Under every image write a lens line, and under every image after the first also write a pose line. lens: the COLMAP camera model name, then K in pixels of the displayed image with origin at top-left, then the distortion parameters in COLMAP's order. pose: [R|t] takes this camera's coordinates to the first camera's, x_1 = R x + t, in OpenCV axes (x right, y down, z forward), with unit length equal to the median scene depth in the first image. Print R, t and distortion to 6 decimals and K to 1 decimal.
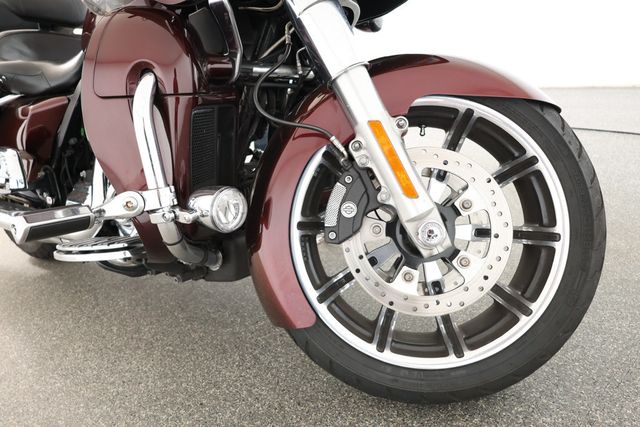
lens RADIAL K [[460.6, 0, 320.0], [0, 460.6, 213.5], [0, 0, 1]] dist [0.003011, 0.003680]
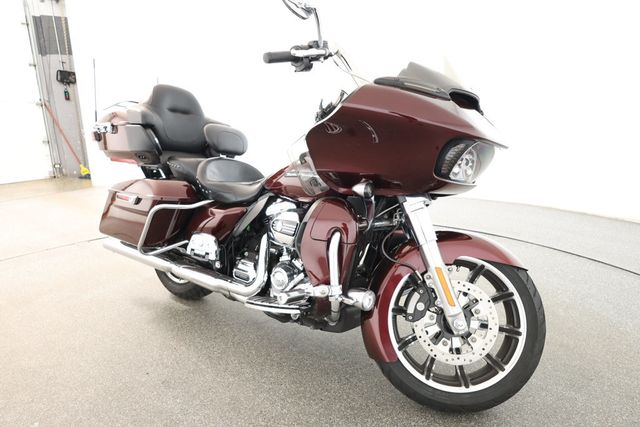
lens RADIAL K [[460.6, 0, 320.0], [0, 460.6, 213.5], [0, 0, 1]] dist [0.003011, 0.003680]
pose [[0.991072, 0.130300, -0.028243, -0.365033], [-0.132774, 0.983824, -0.120254, -0.105680], [0.012117, 0.122930, 0.992341, -1.068206]]
